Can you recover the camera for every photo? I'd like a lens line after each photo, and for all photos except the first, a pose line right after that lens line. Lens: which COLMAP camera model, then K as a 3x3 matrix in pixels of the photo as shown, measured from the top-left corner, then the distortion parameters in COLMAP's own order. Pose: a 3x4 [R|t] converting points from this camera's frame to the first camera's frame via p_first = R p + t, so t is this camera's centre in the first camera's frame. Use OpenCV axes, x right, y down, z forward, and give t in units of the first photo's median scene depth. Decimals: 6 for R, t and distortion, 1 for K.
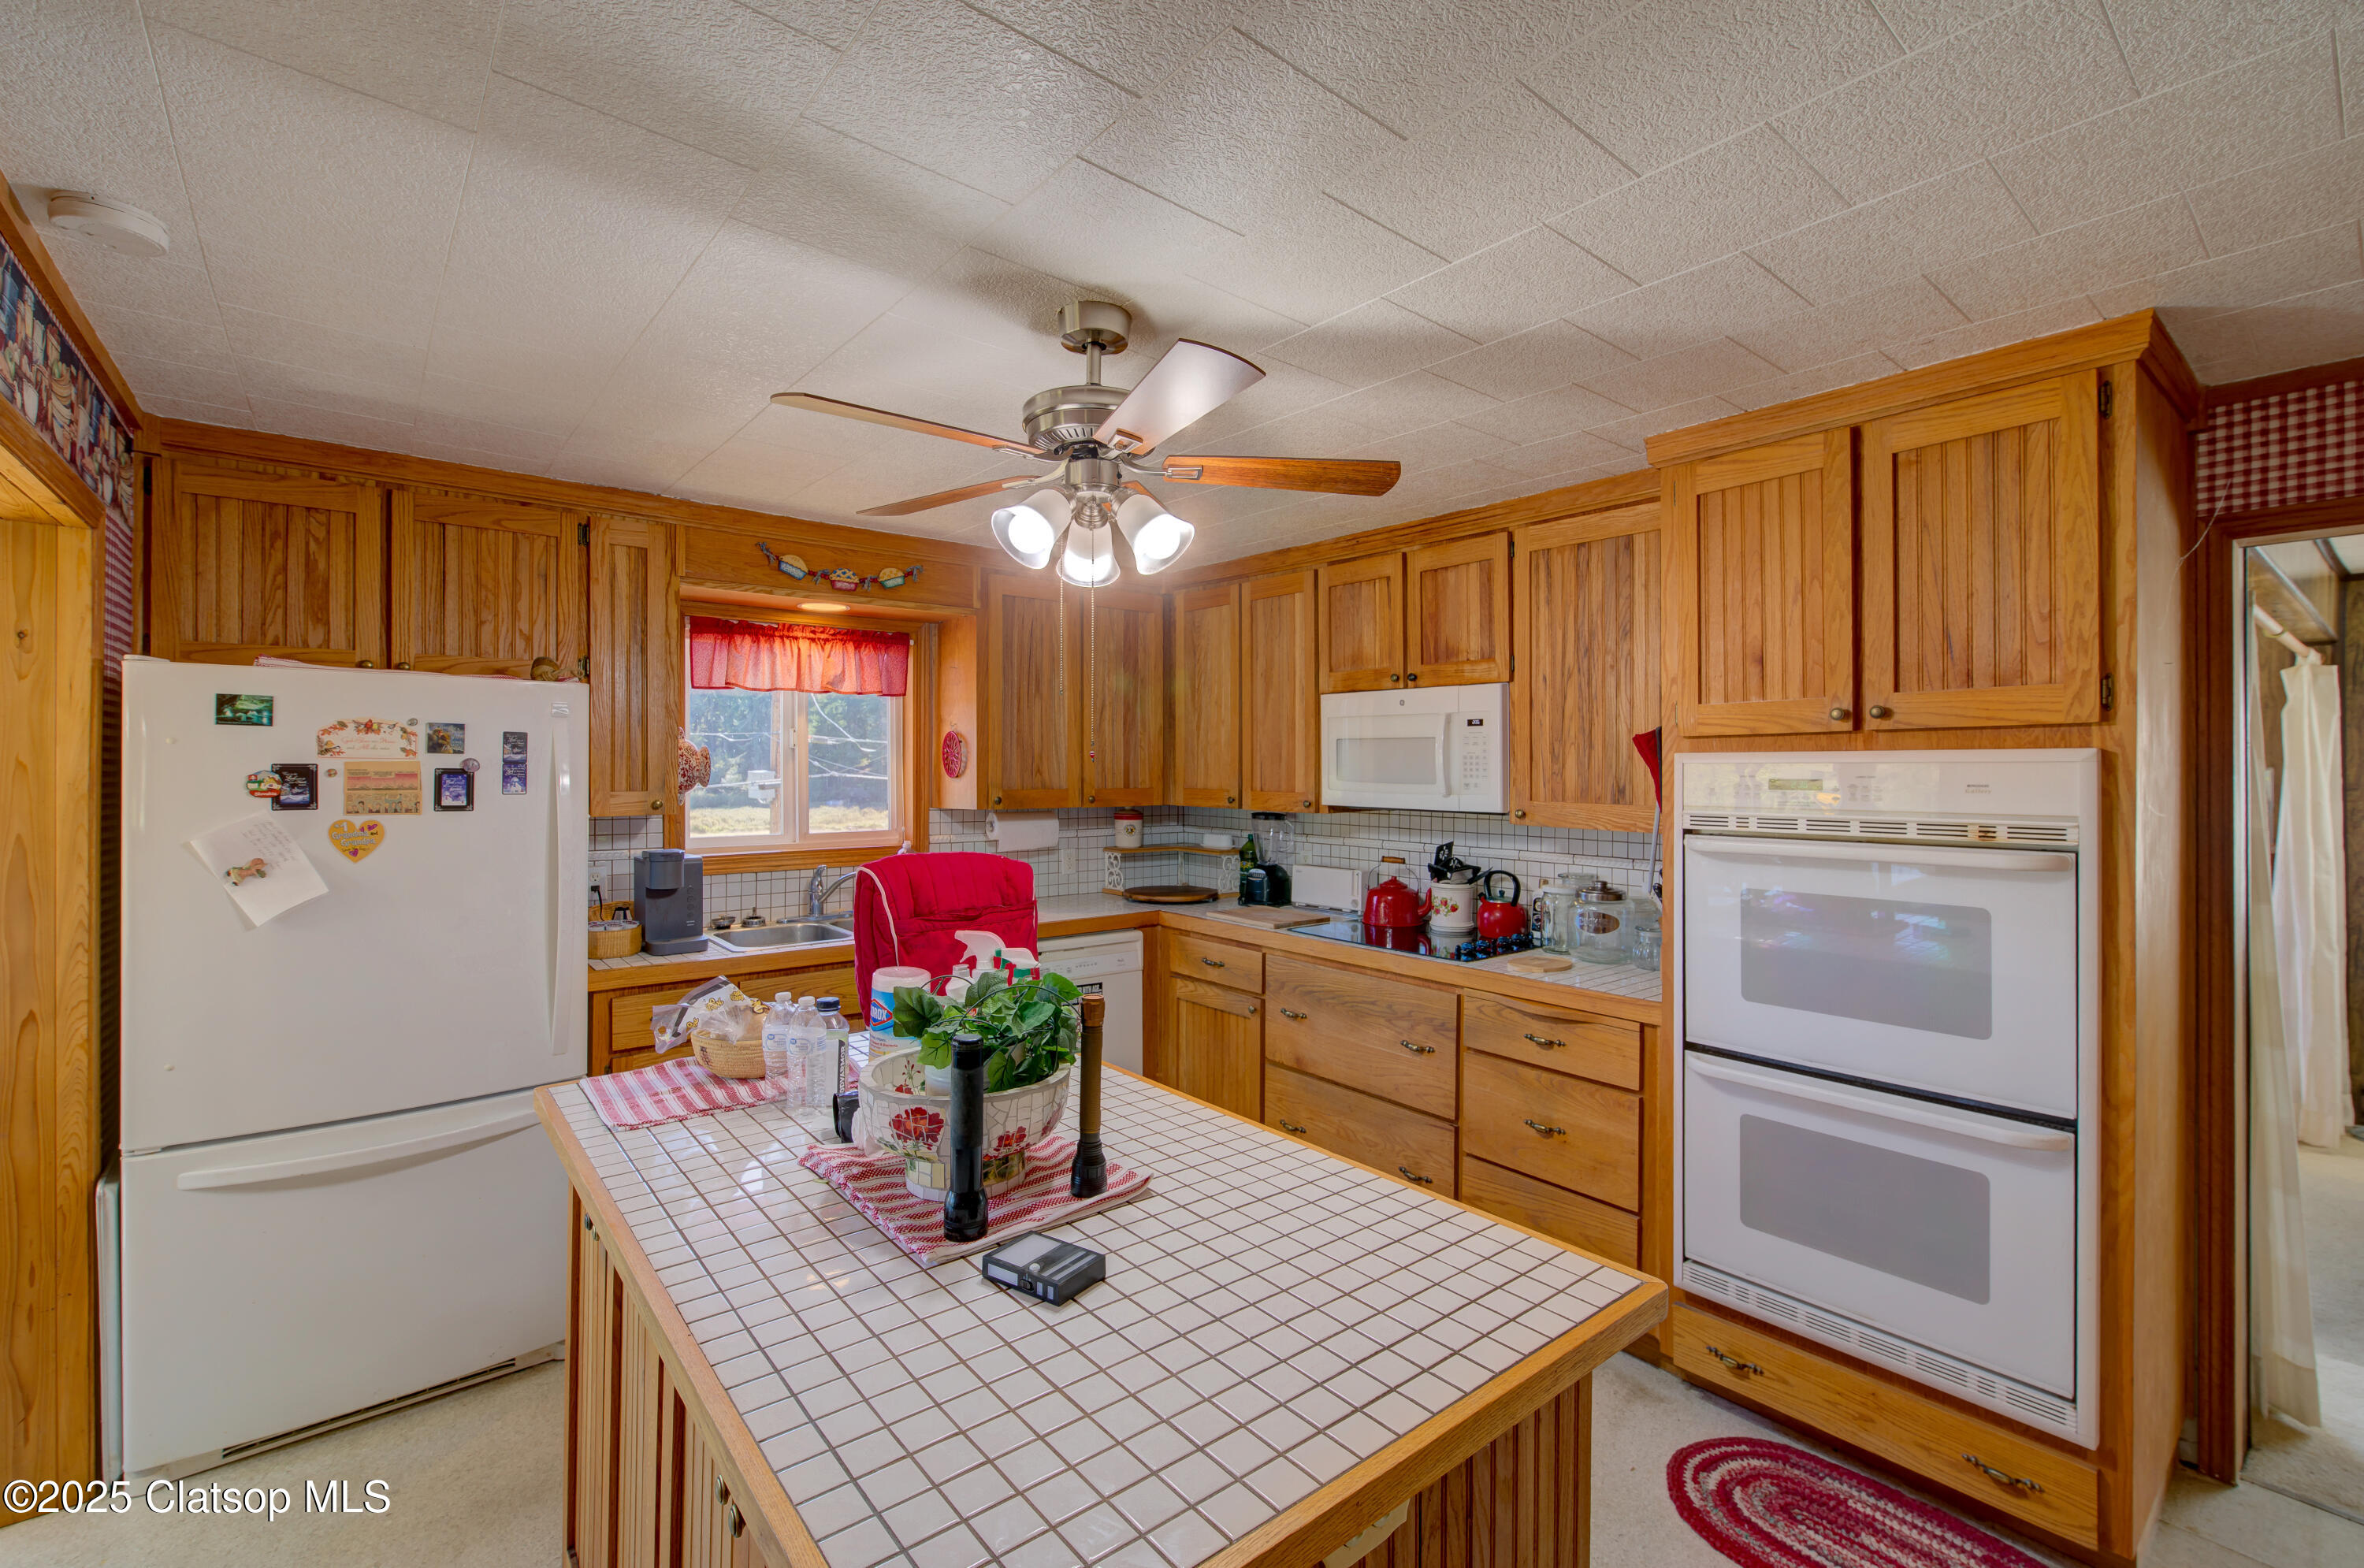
lens RADIAL K [[1003.7, 0, 1183.9], [0, 1003.7, 769.5], [0, 0, 1]] dist [-0.006919, 0.002991]
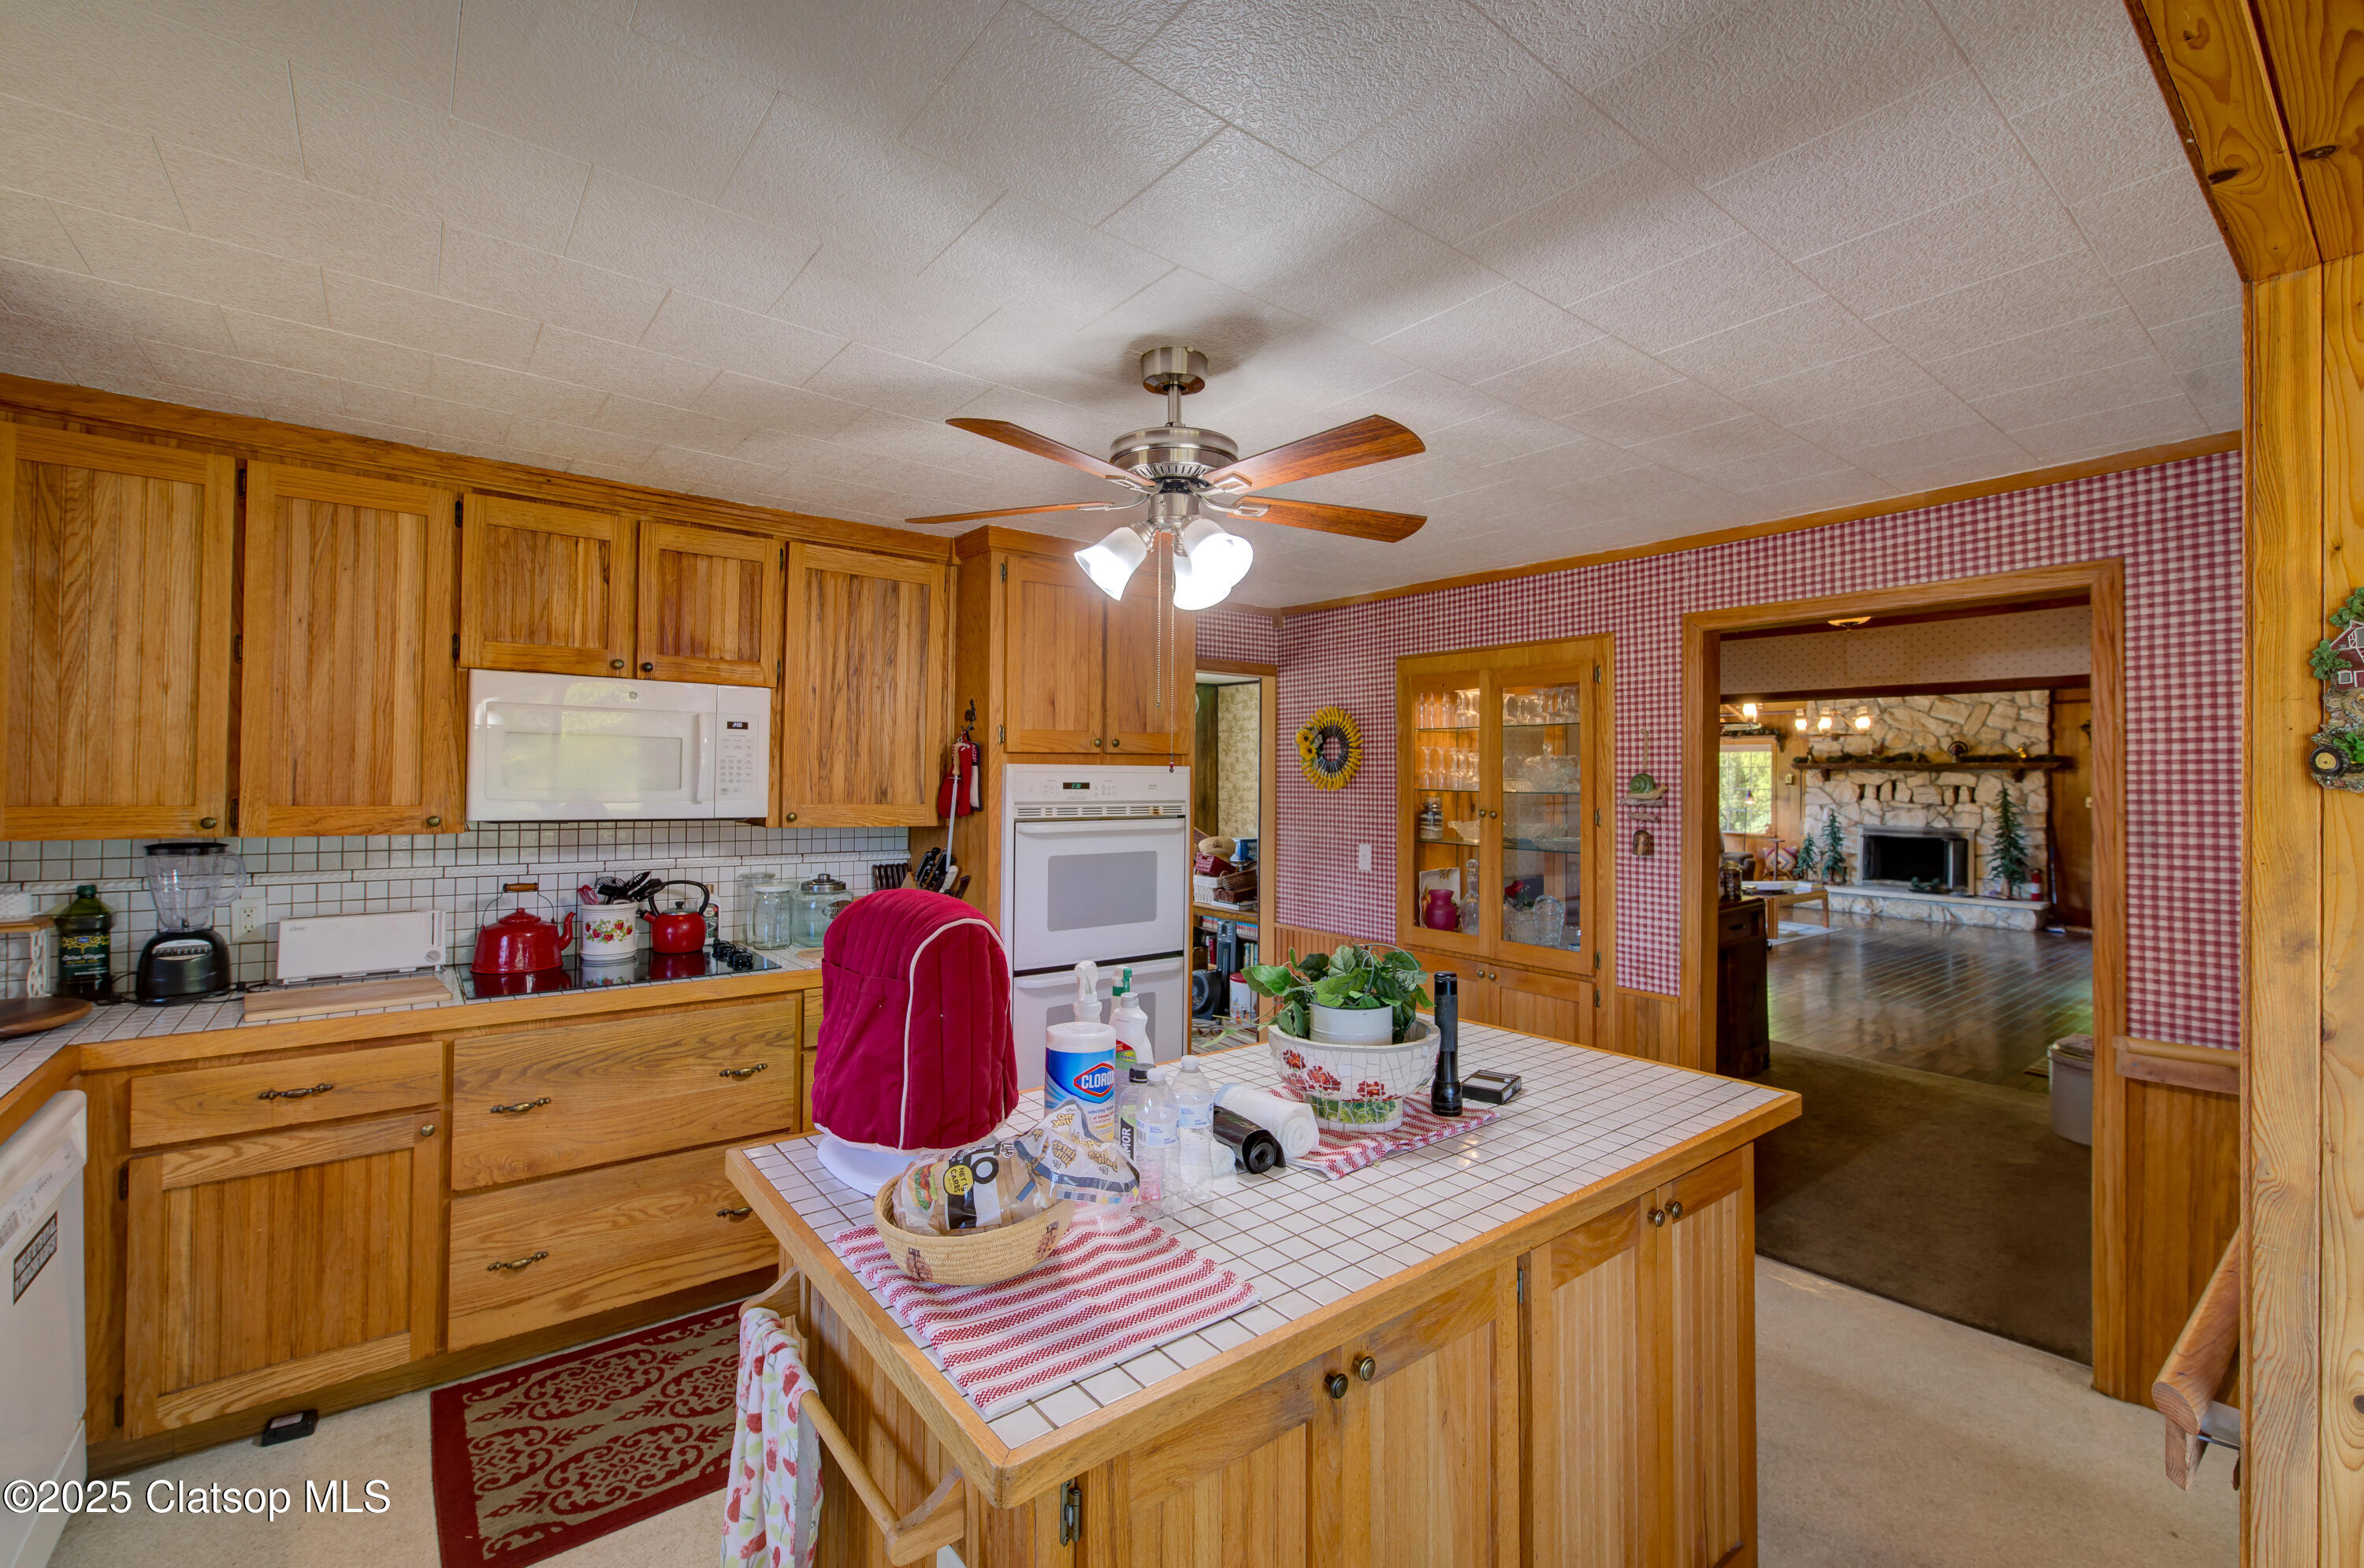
lens RADIAL K [[1003.7, 0, 1188.1], [0, 1003.7, 776.5], [0, 0, 1]] dist [-0.006919, 0.002991]
pose [[0.027917, -0.002570, 0.999607, -1.000557], [-0.008100, 0.999963, 0.002797, -0.005749], [-0.999577, -0.008175, 0.027895, 0.813915]]
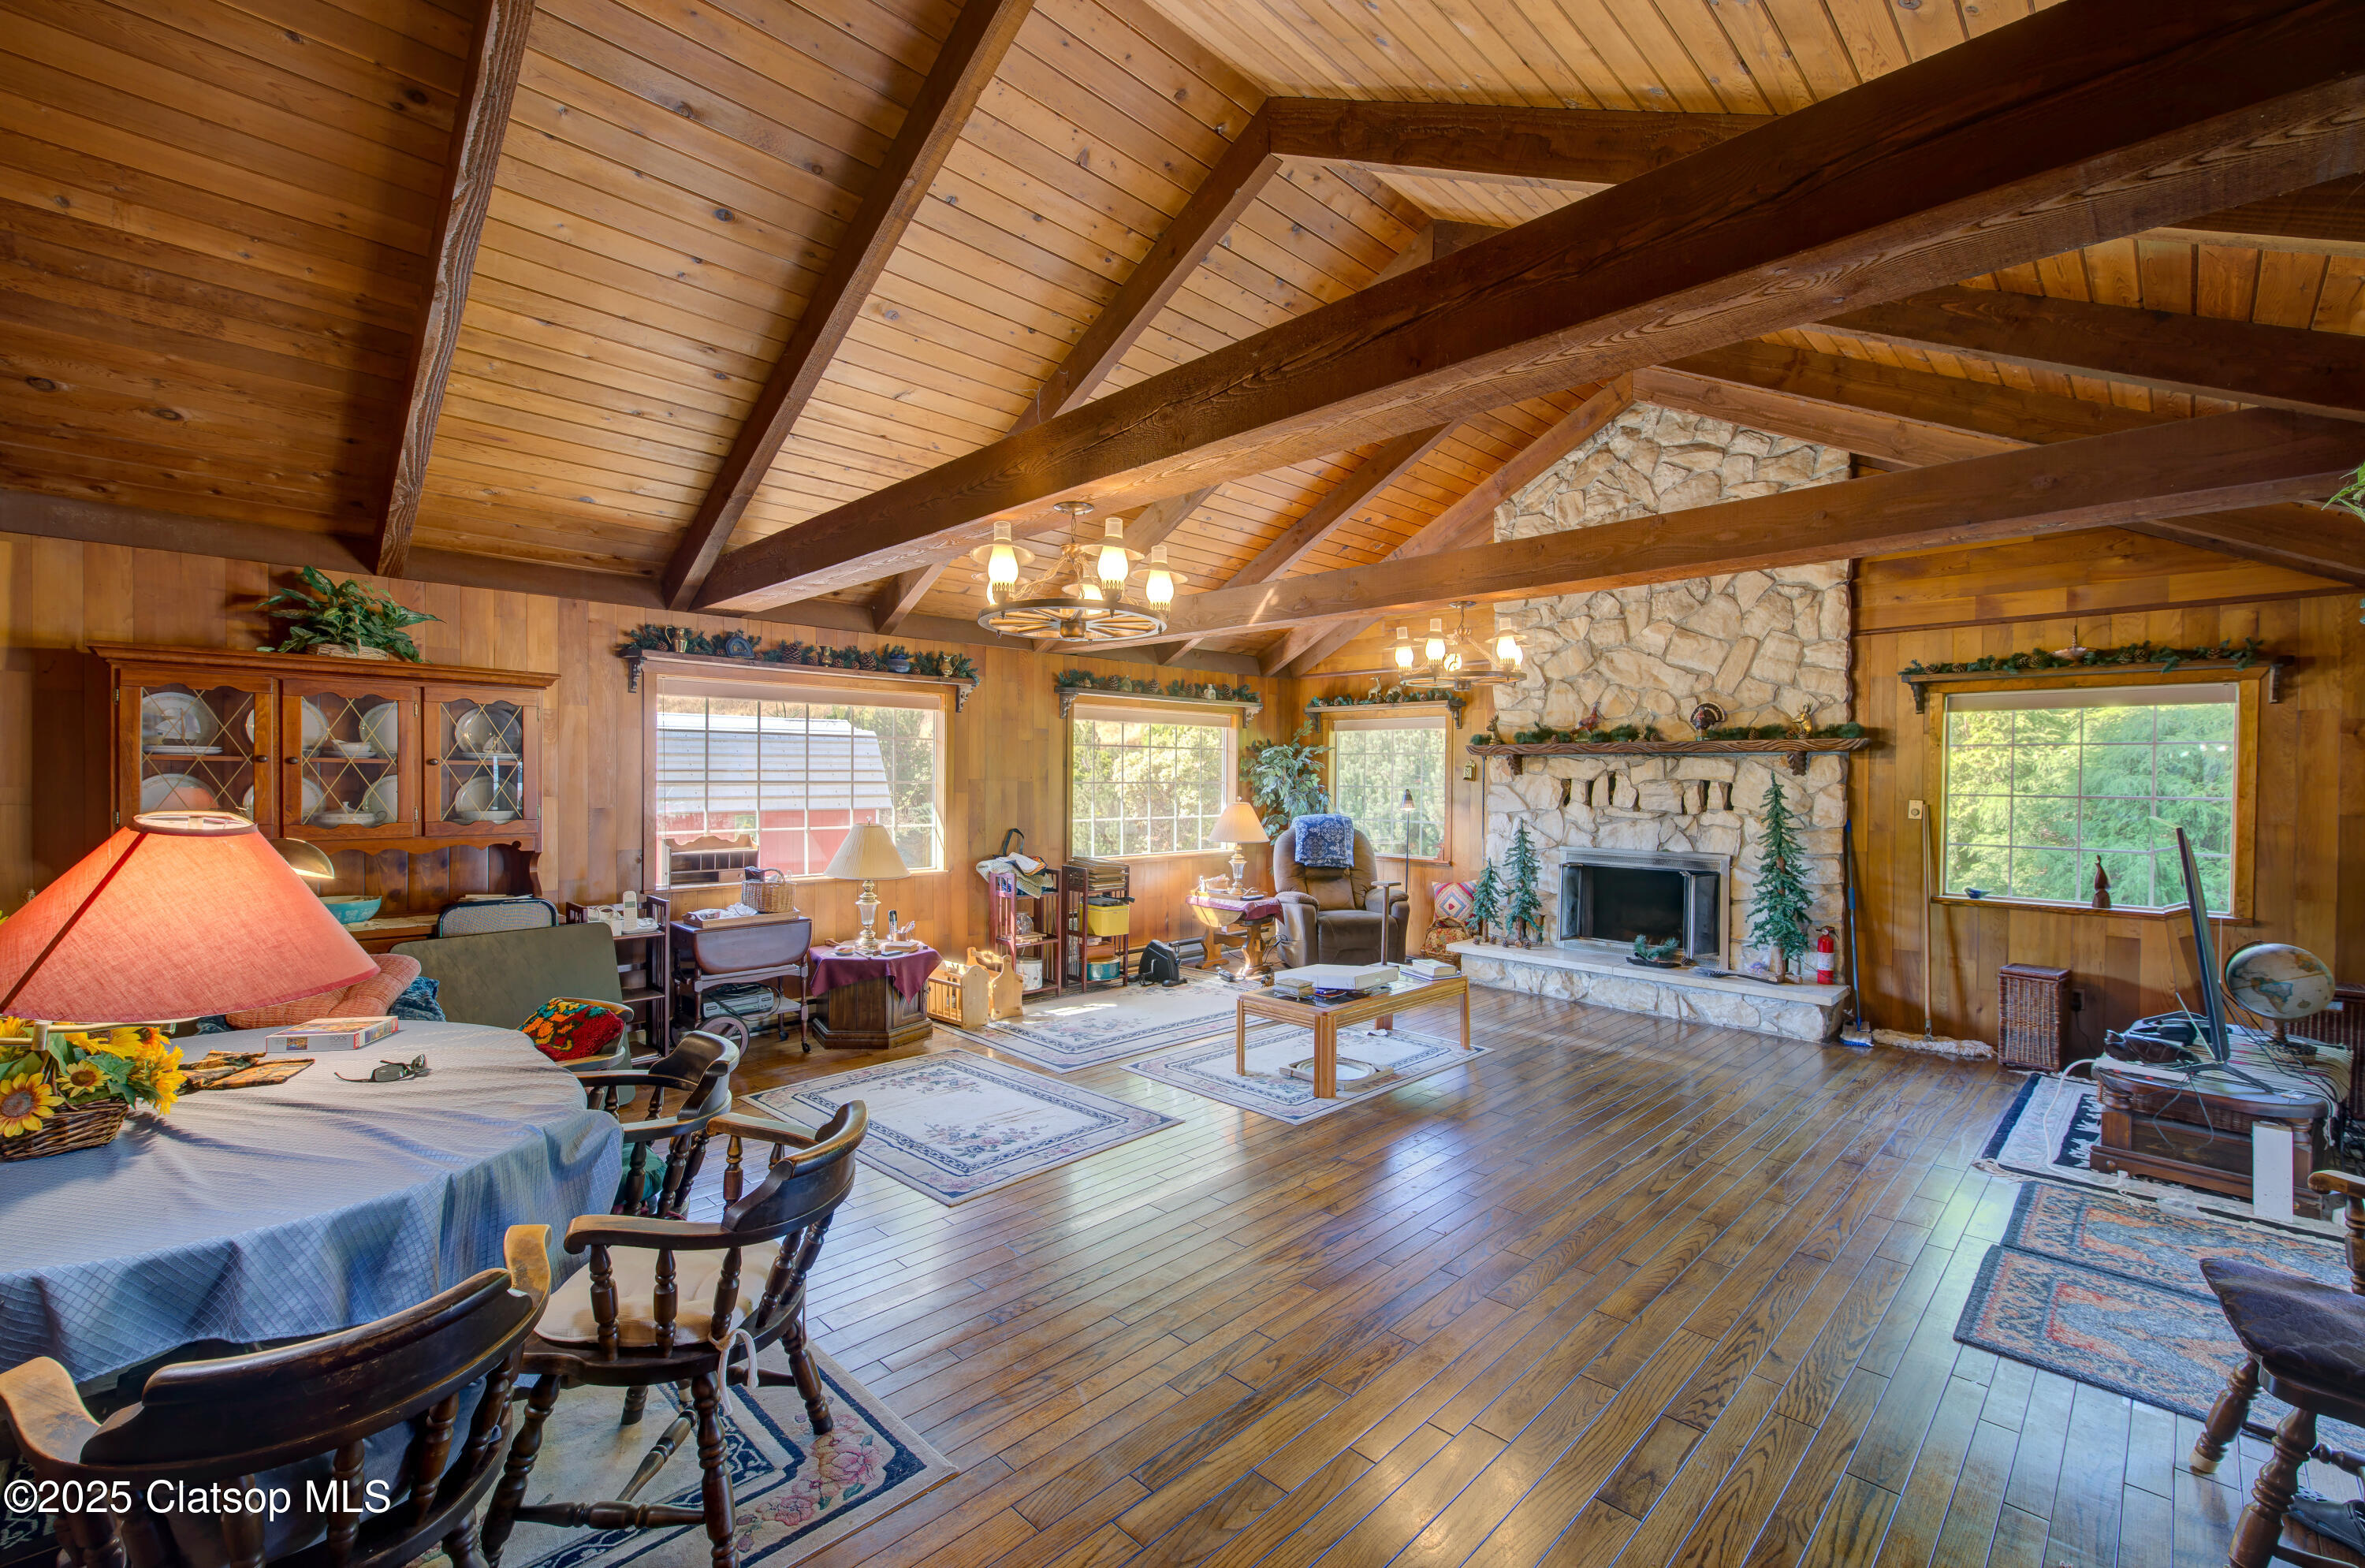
lens RADIAL K [[1004.1, 0, 1194.3], [0, 1004.1, 792.2], [0, 0, 1]] dist [-0.006919, 0.002991]
pose [[-0.096677, -0.018093, 0.995151, -0.389915], [-0.007017, 0.999822, 0.017497, -0.000050], [-0.995291, -0.005292, -0.096787, 0.308713]]
